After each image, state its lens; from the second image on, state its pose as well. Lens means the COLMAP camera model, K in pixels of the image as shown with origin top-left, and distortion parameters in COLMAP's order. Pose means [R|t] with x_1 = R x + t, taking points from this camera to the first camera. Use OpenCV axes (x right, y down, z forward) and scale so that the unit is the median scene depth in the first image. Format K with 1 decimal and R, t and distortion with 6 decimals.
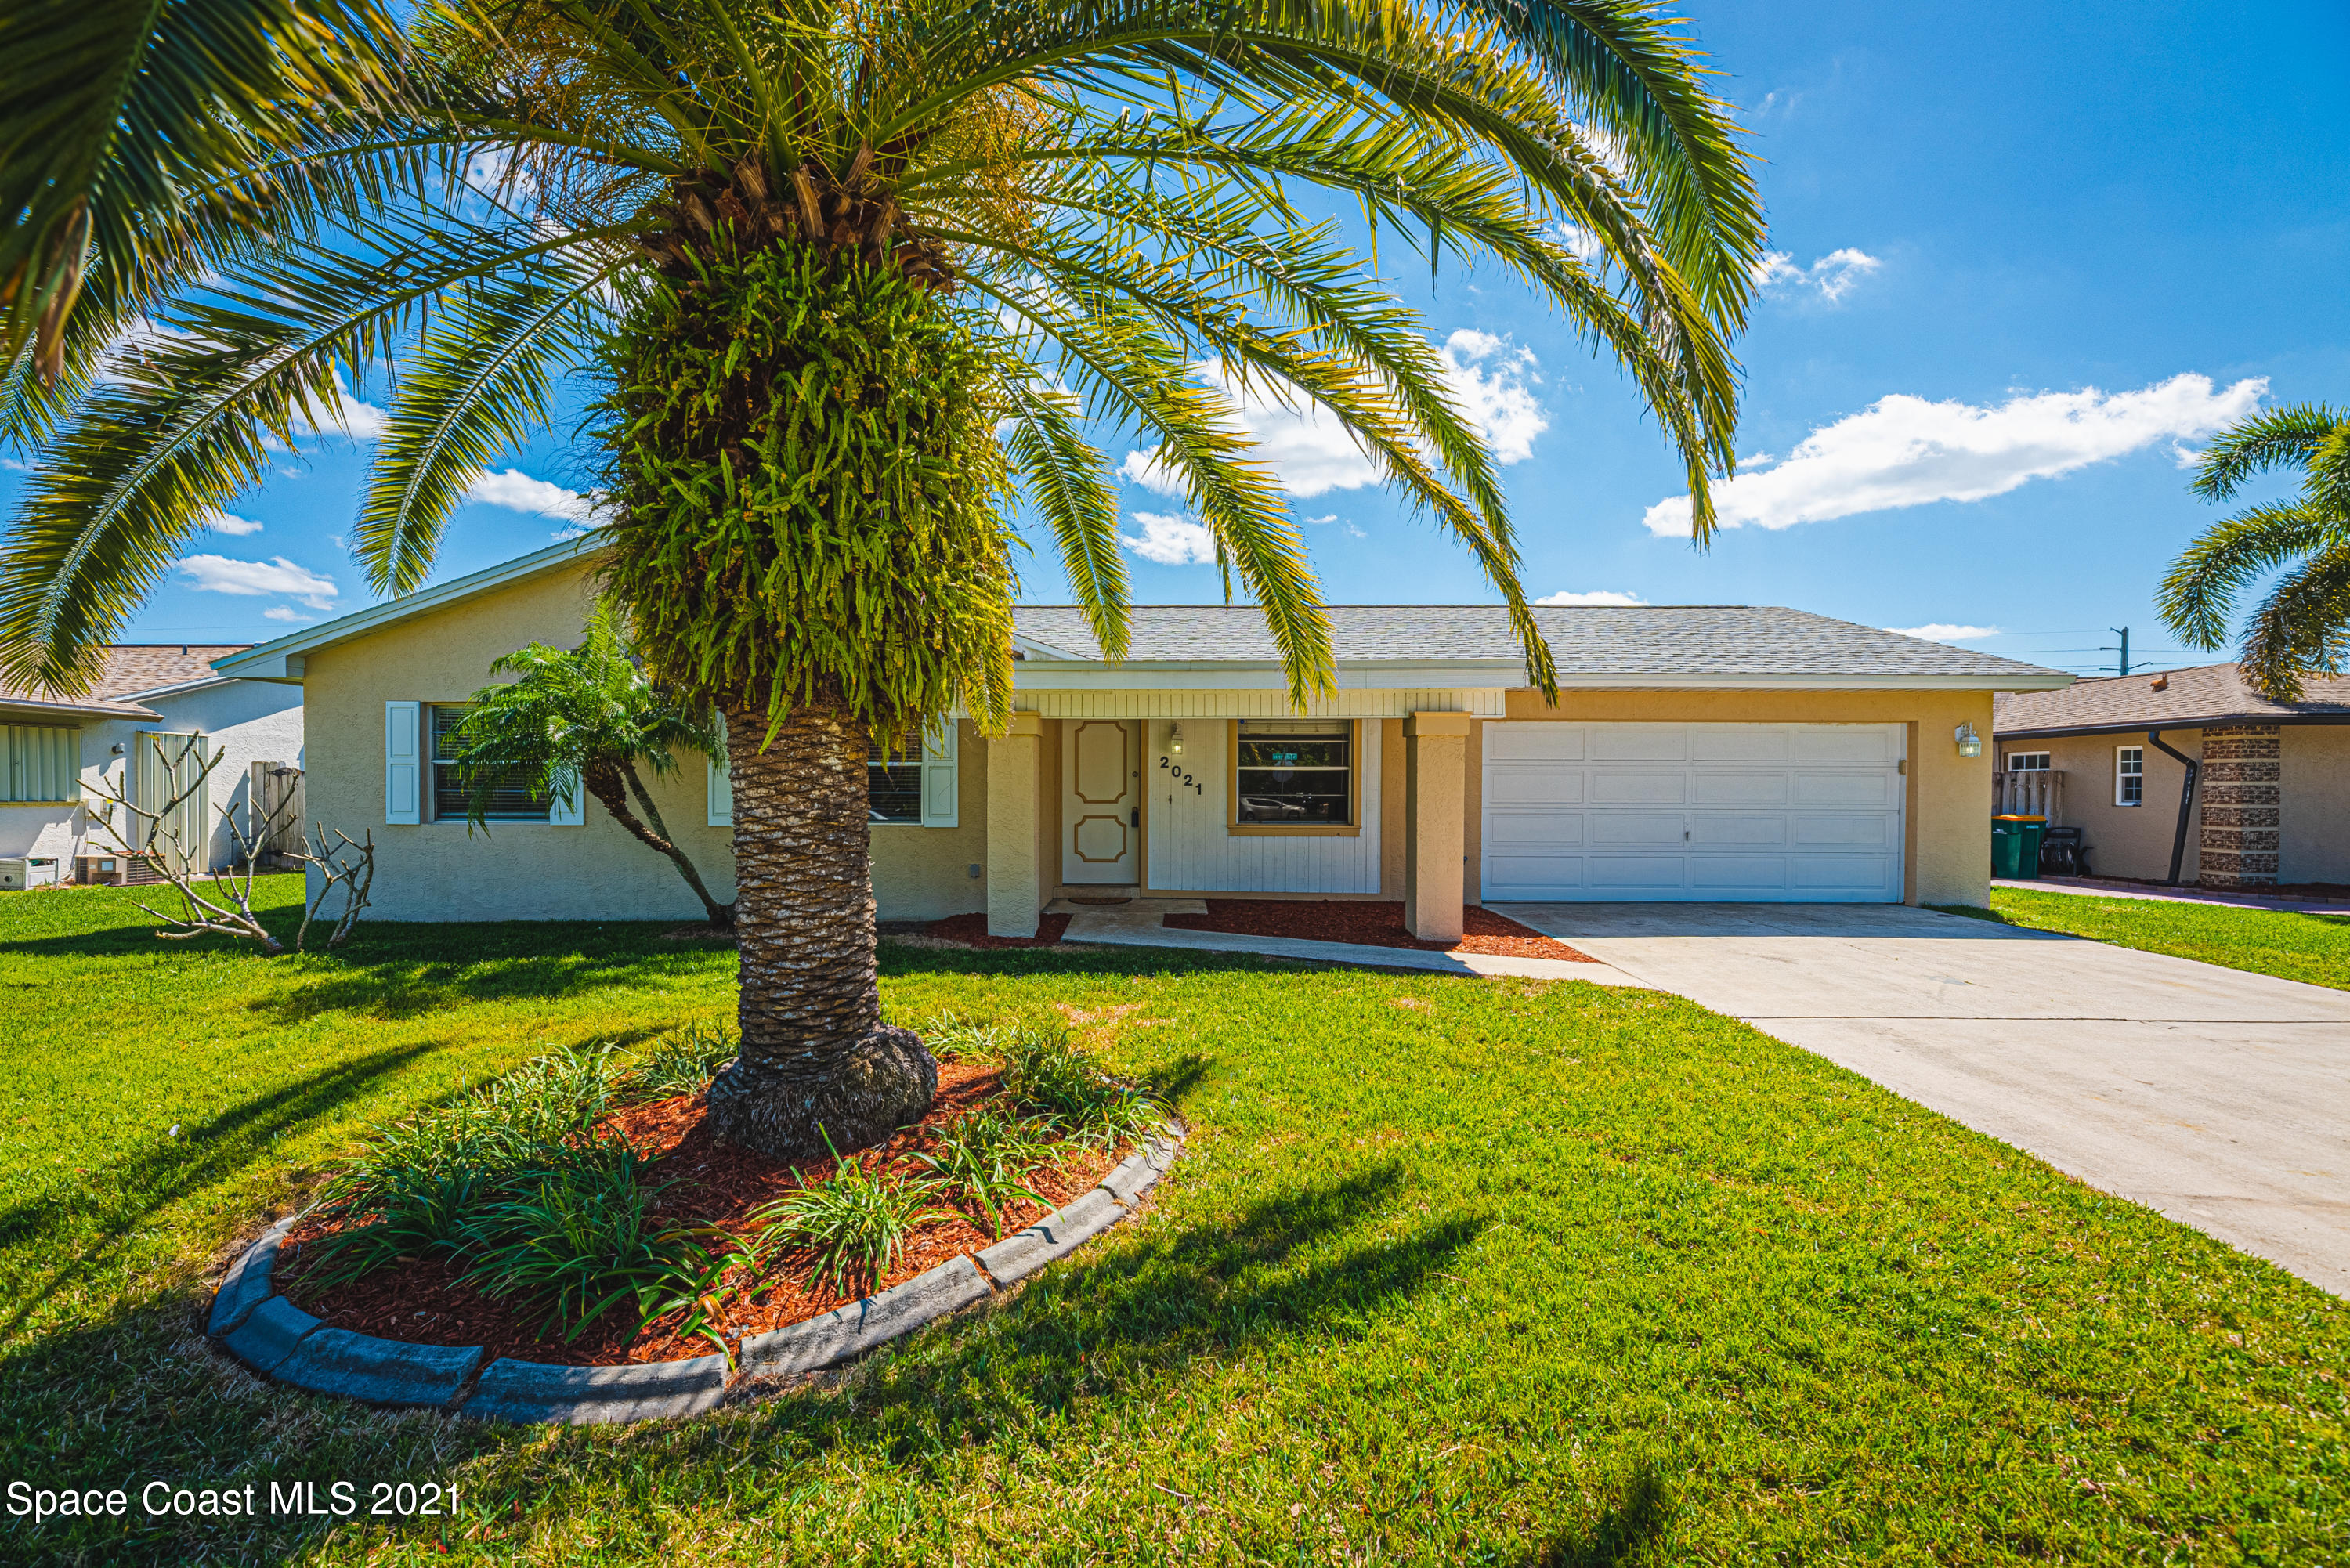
lens RADIAL K [[983.7, 0, 1147.9], [0, 983.7, 783.2], [0, 0, 1]] dist [-0.002573, 0.000903]
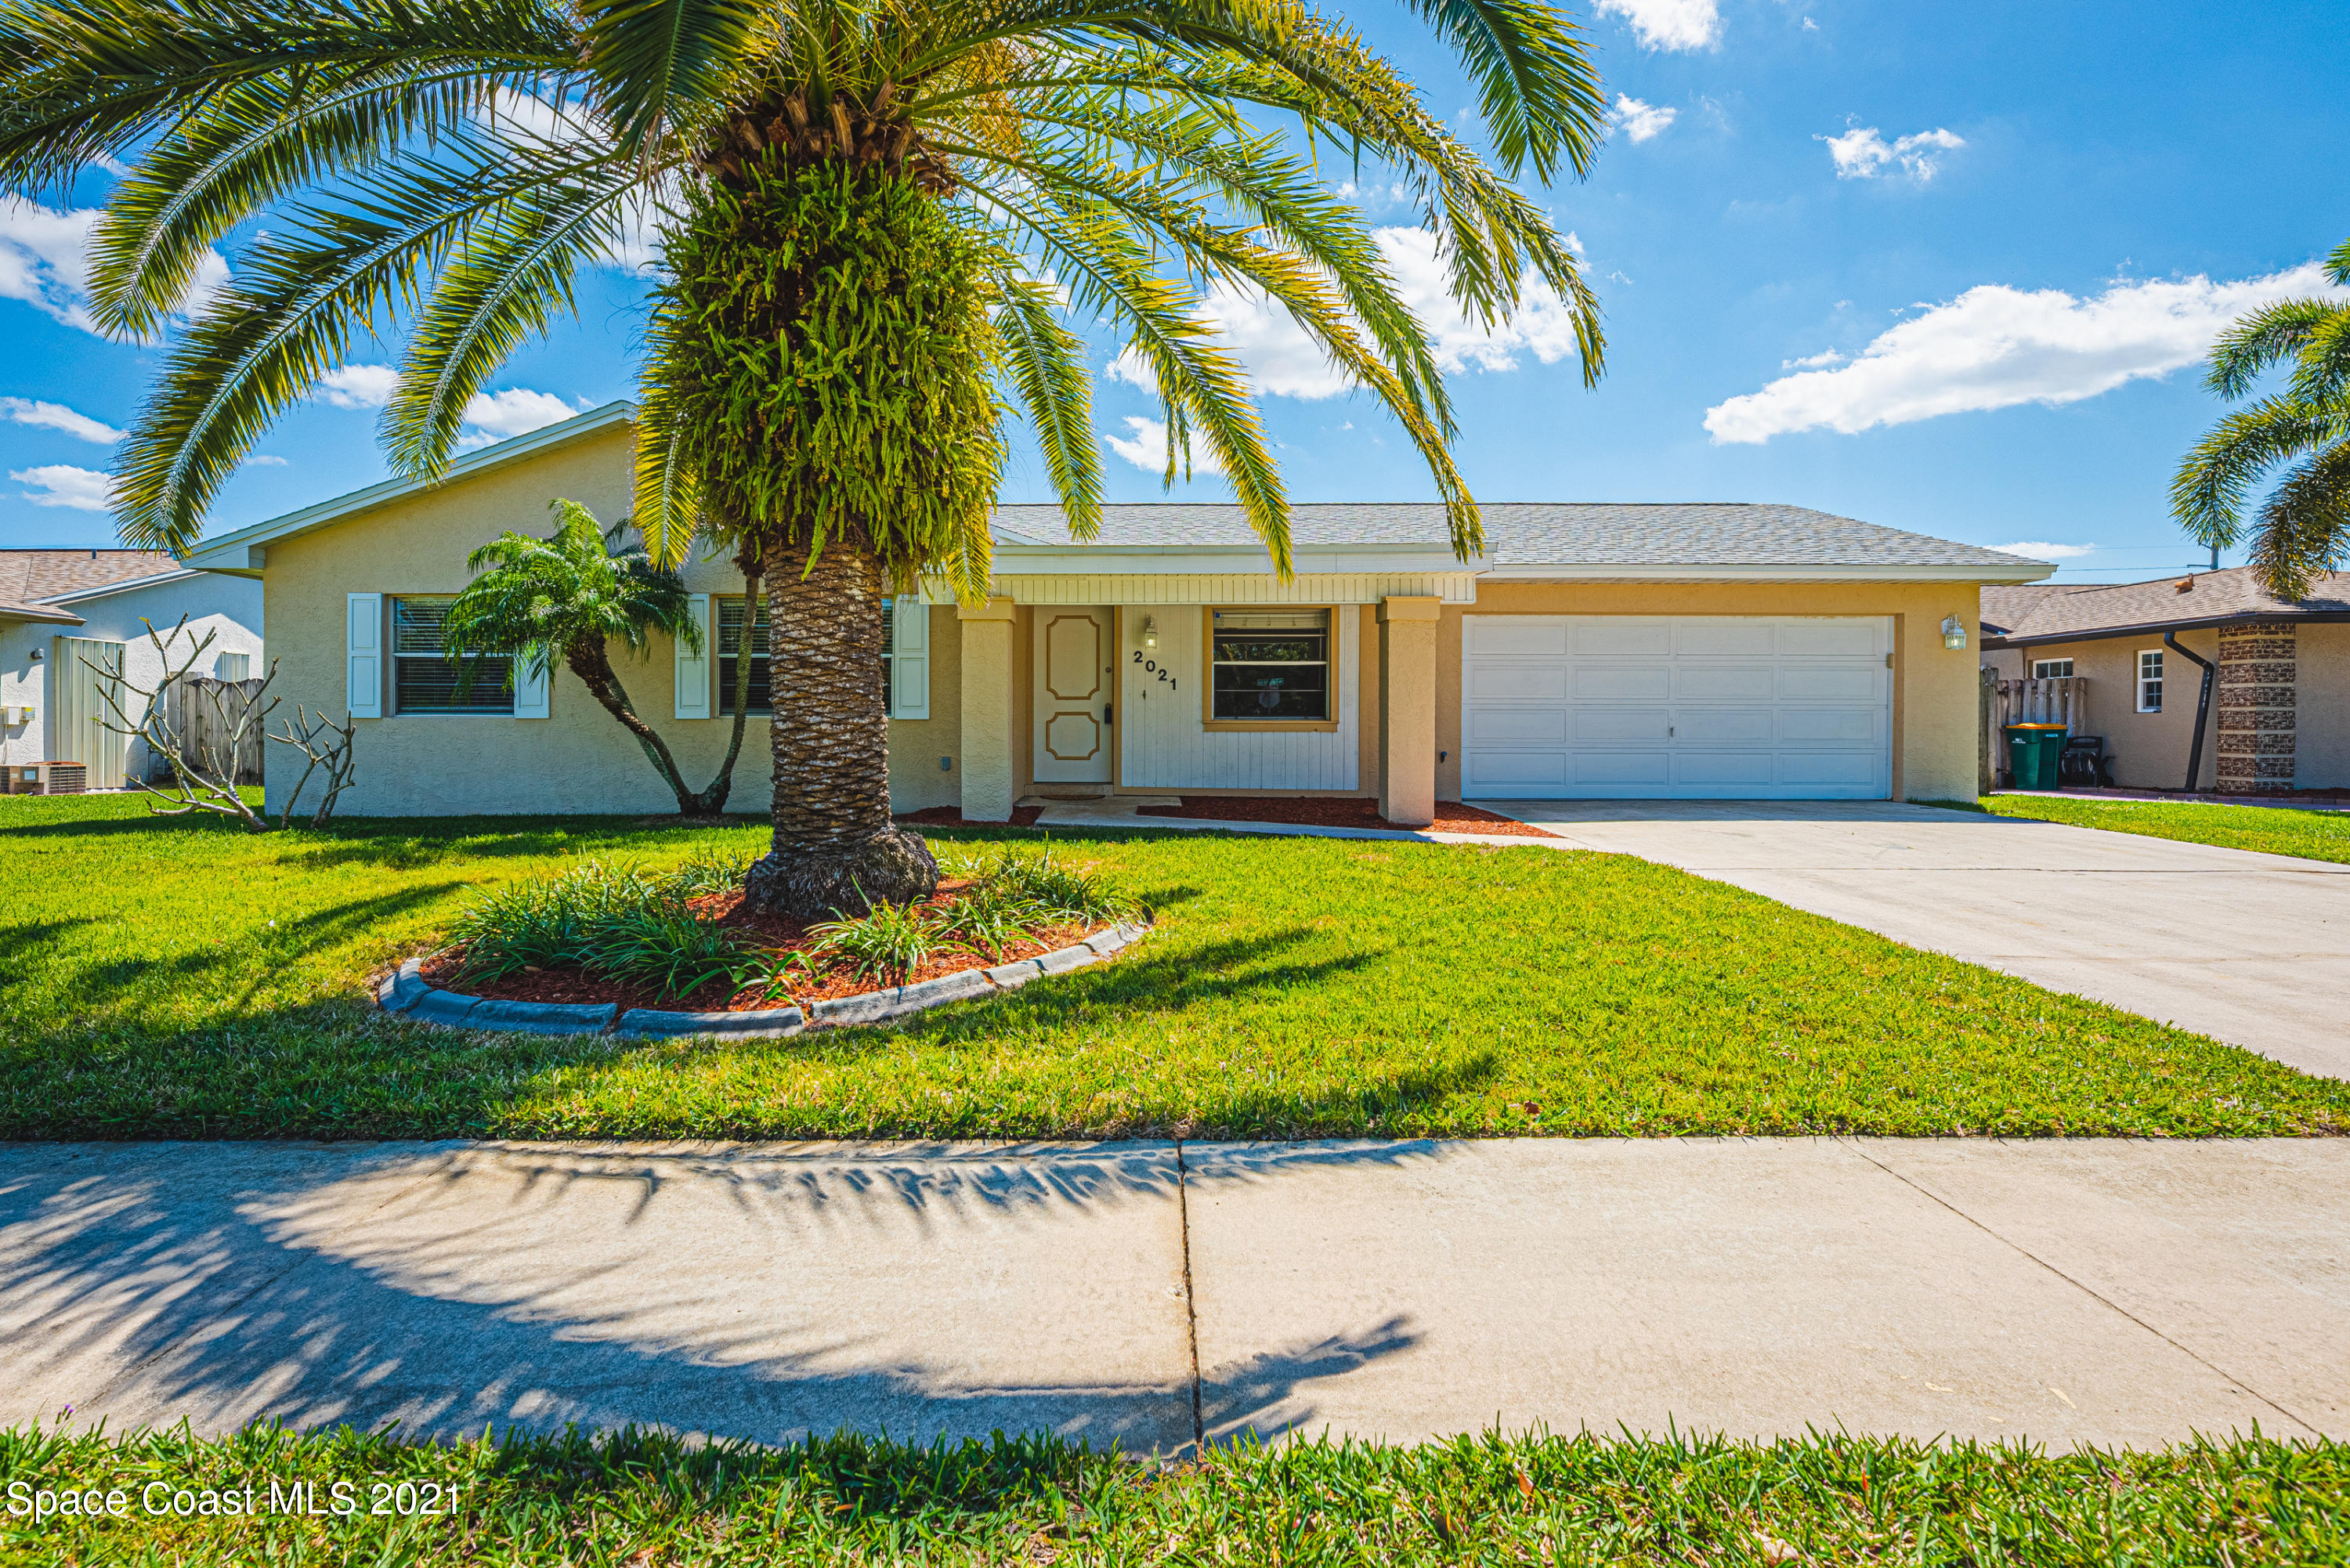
lens RADIAL K [[1127.5, 0, 1121.8], [0, 1127.5, 718.1], [0, 0, 1]] dist [-0.005060, 0.000991]
pose [[1.000000, -0.000110, 0.000130, 0.000504], [0.000111, 0.999984, -0.005594, 0.049320], [-0.000129, 0.005594, 0.999984, -0.129673]]
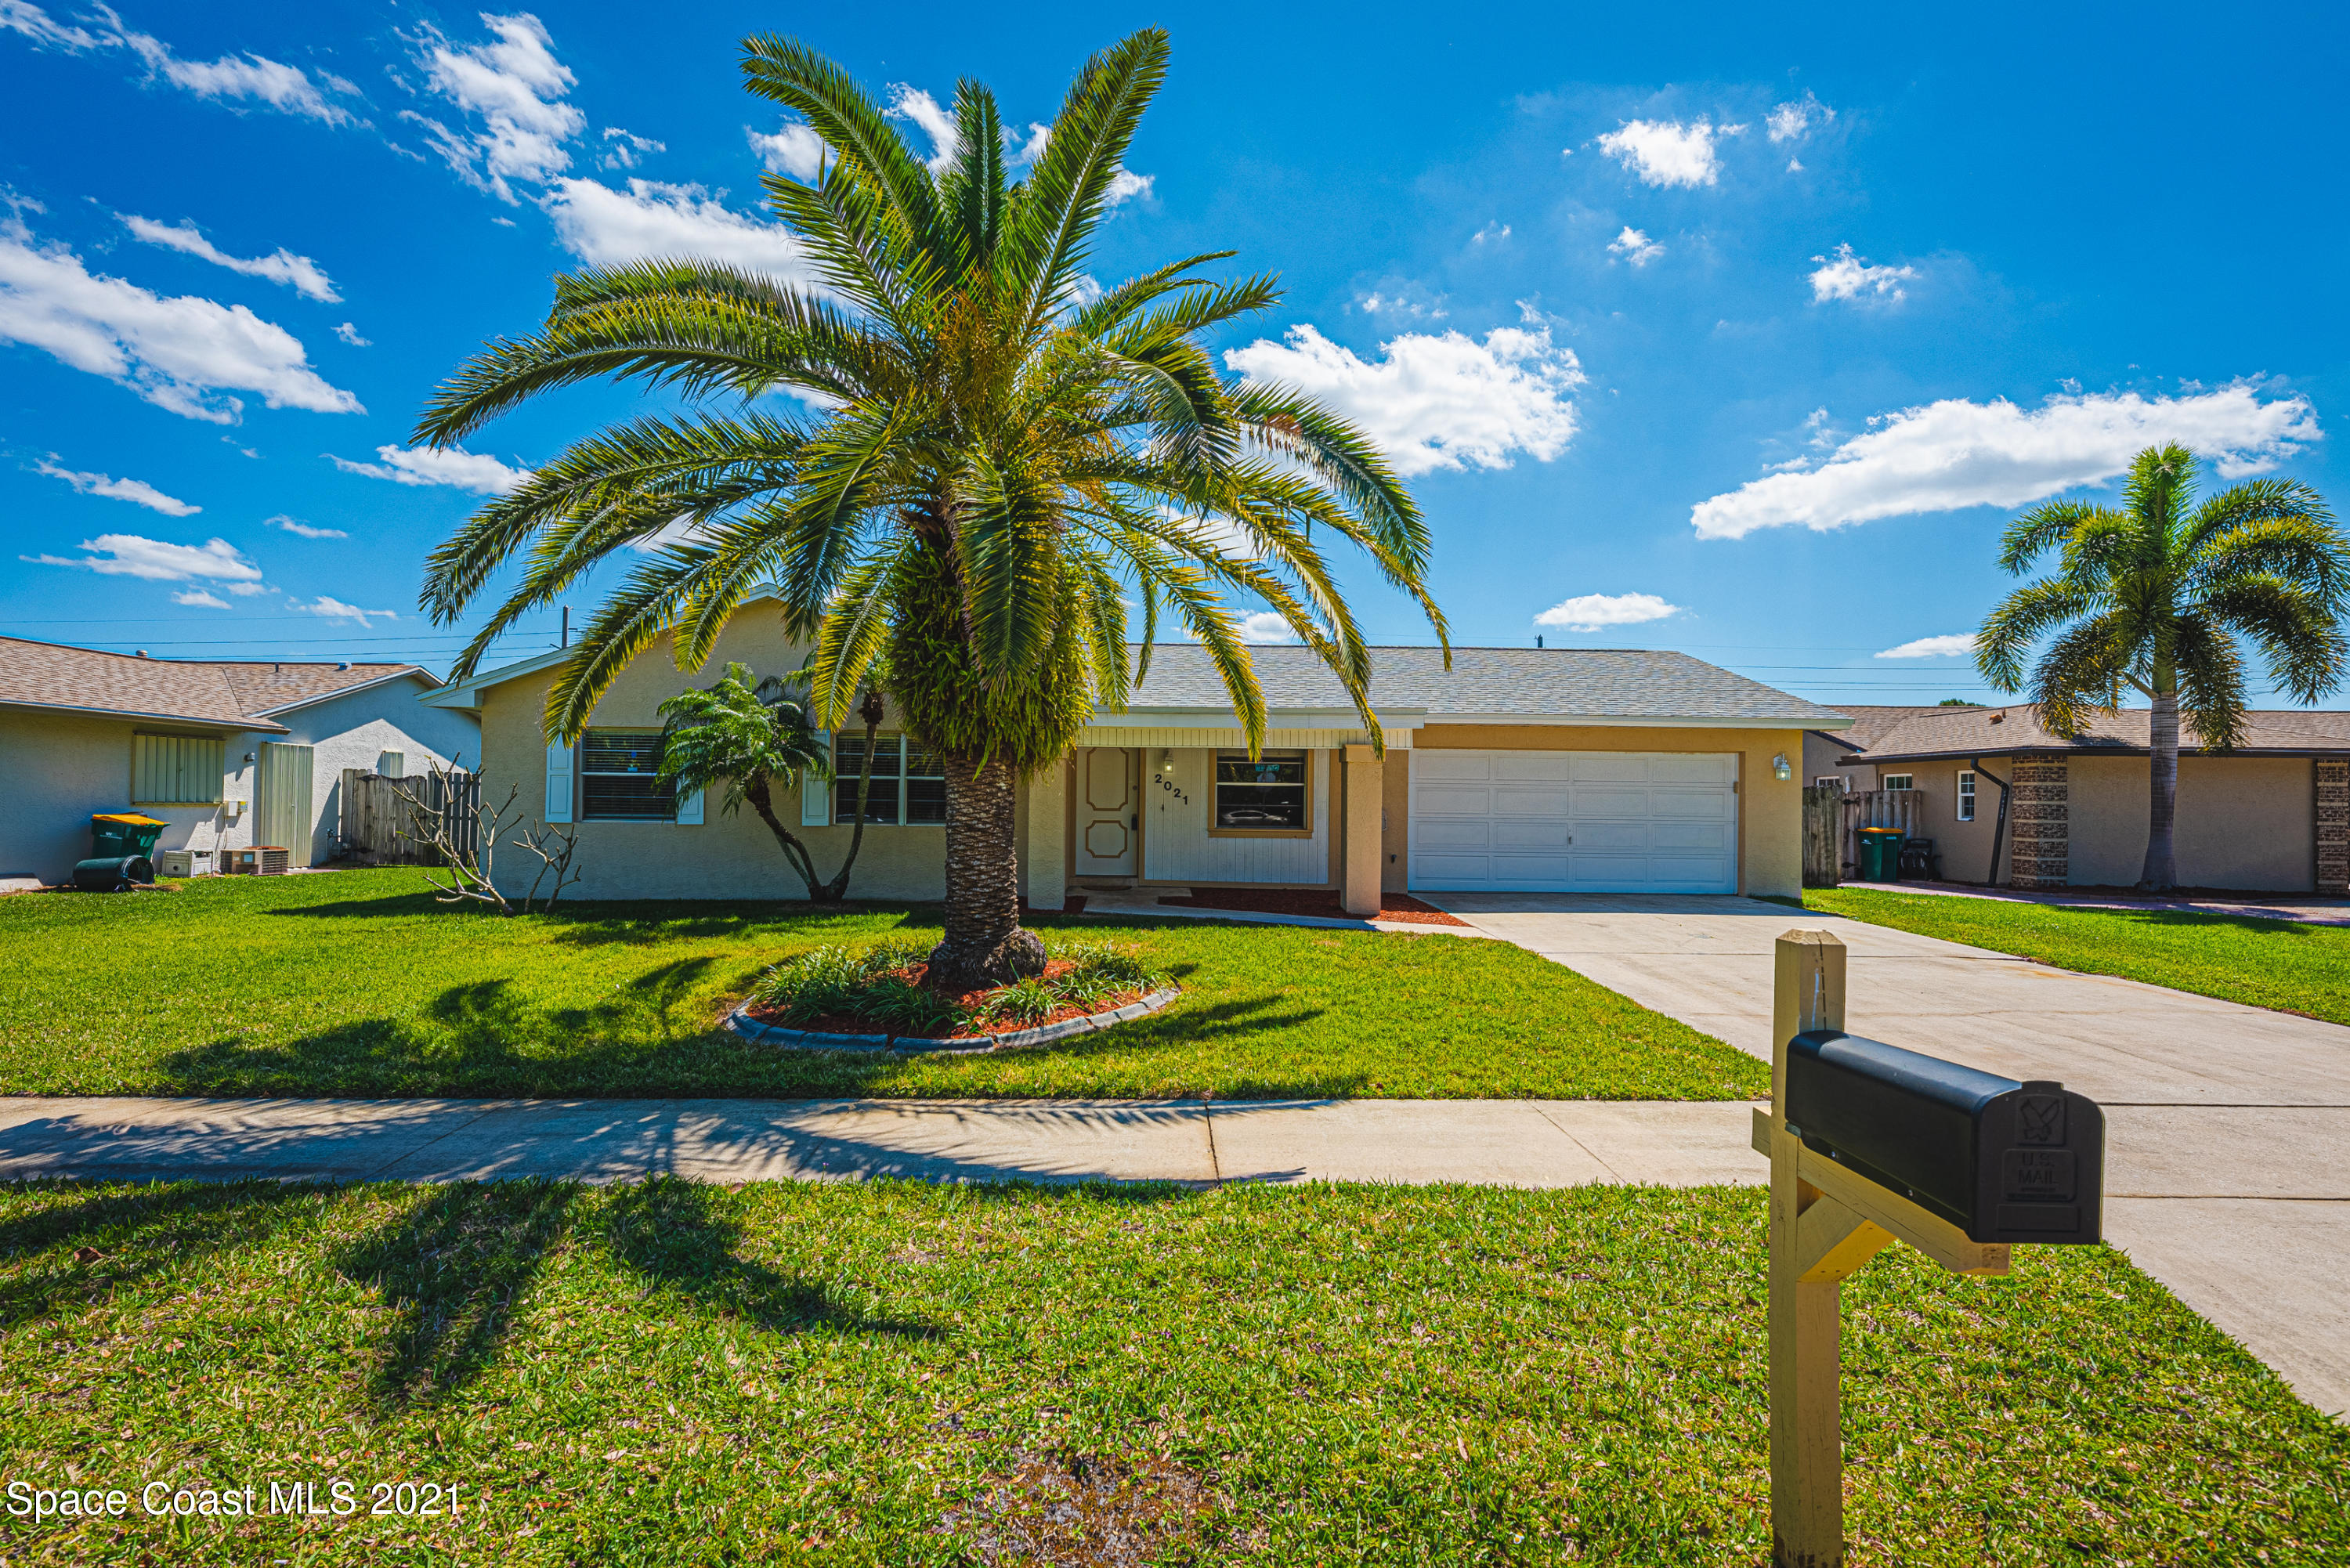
lens RADIAL K [[1063.1, 0, 1151.7], [0, 1063.1, 798.2], [0, 0, 1]] dist [-0.003903, -0.000009]
pose [[0.999781, 0.008392, 0.019194, -0.024050], [-0.008477, 0.999955, 0.004301, -0.002366], [-0.019157, -0.004463, 0.999807, -0.387144]]
